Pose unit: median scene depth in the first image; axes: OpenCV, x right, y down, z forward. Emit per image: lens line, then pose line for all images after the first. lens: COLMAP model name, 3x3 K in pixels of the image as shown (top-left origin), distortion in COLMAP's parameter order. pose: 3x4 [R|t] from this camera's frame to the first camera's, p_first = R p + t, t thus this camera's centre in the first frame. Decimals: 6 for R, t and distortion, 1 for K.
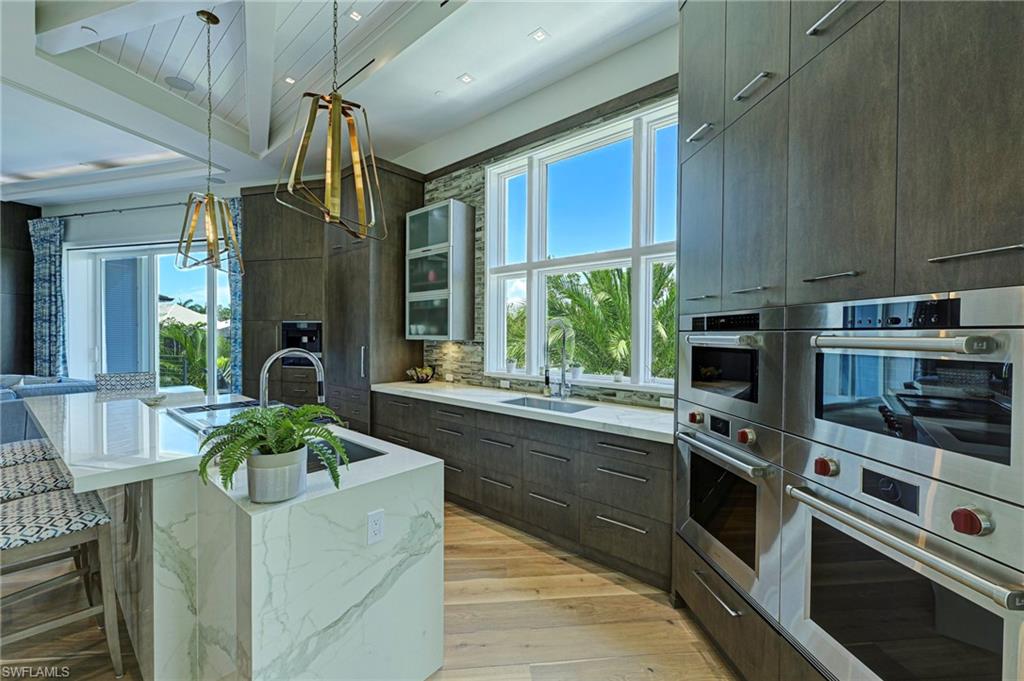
lens RADIAL K [[409.8, 0, 512.0], [0, 409.8, 340.5], [0, 0, 1]] dist [0.000109, -0.000098]
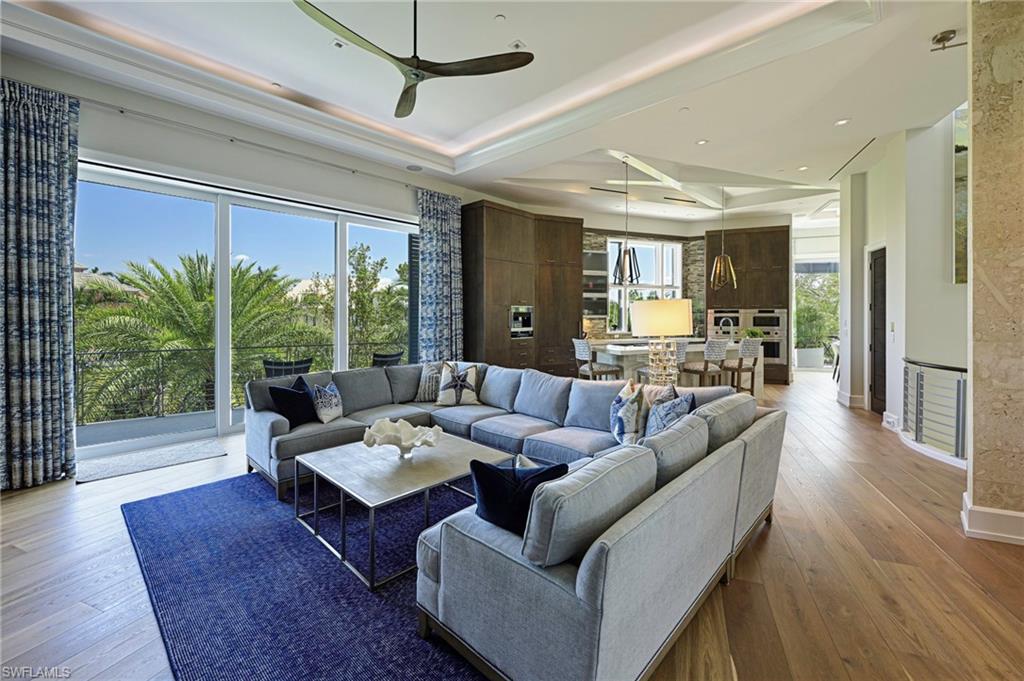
lens RADIAL K [[419.6, 0, 514.1], [0, 419.6, 316.2], [0, 0, 1]] dist [-0.000830, -0.000111]
pose [[0.452299, -0.008150, 0.891829, -2.123494], [0.017325, 0.999850, 0.000350, -0.014481], [-0.891698, 0.015293, 0.452372, 0.410479]]
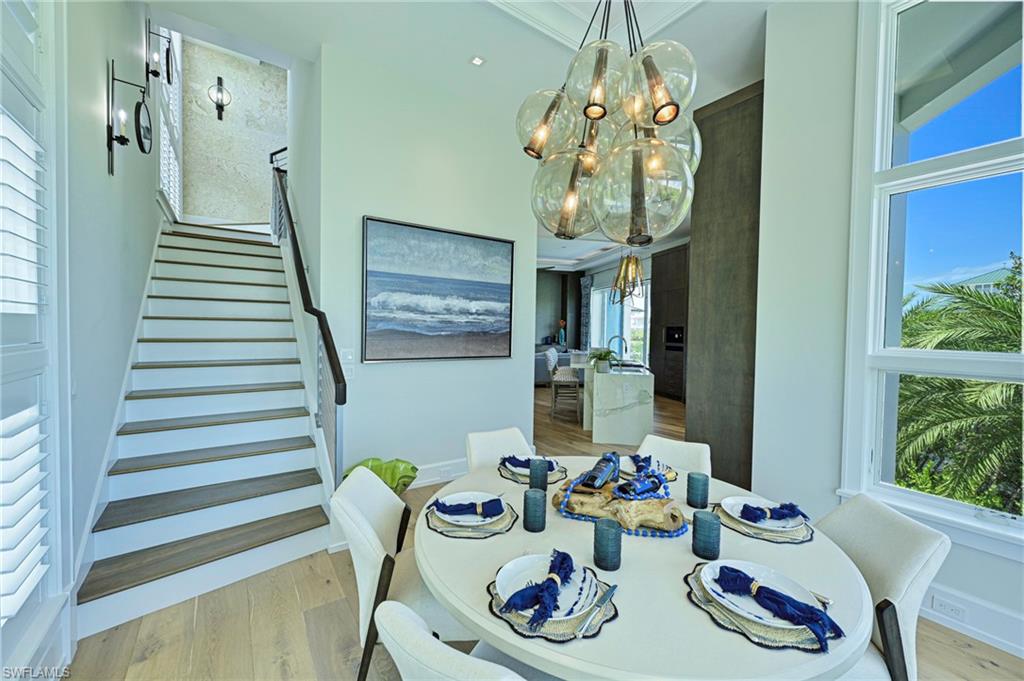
lens RADIAL K [[409.8, 0, 512.0], [0, 409.8, 340.5], [0, 0, 1]] dist [0.000109, -0.000098]
pose [[0.492691, 0.025308, -0.869836, 0.772832], [-0.029828, 0.999481, 0.012185, 0.019307], [0.869693, 0.019942, 0.493190, -0.541413]]
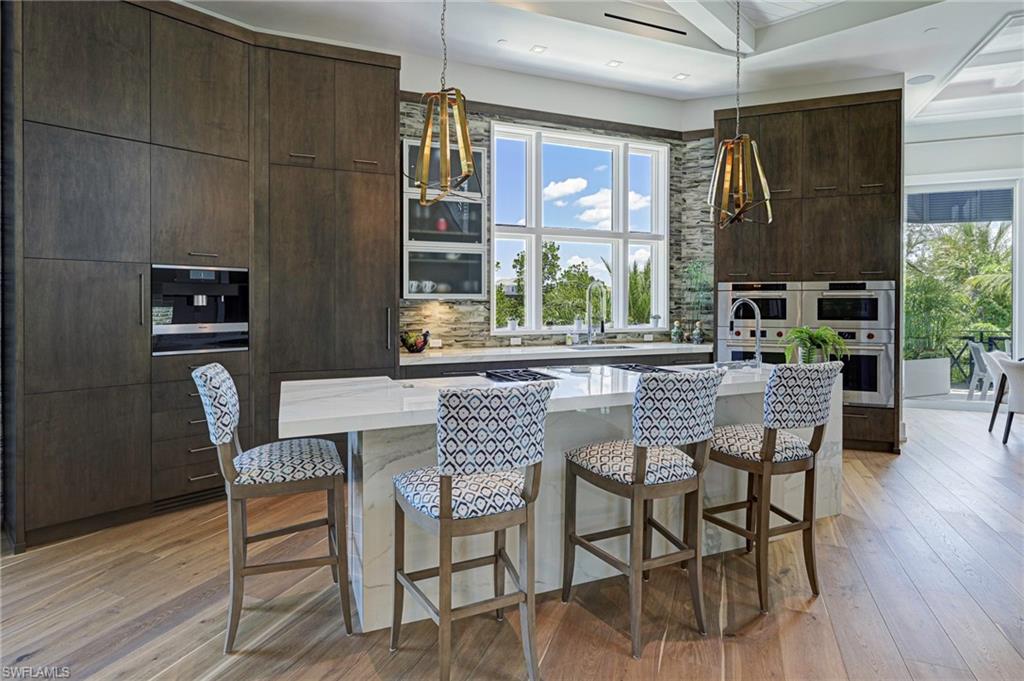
lens RADIAL K [[537.7, 0, 512.5], [0, 537.7, 303.0], [0, 0, 1]] dist [0.002995, -0.000208]
pose [[0.458576, -0.007230, 0.888626, -1.106975], [0.015450, 0.999881, 0.000162, 0.008826], [-0.888521, 0.013655, 0.458633, 0.348945]]
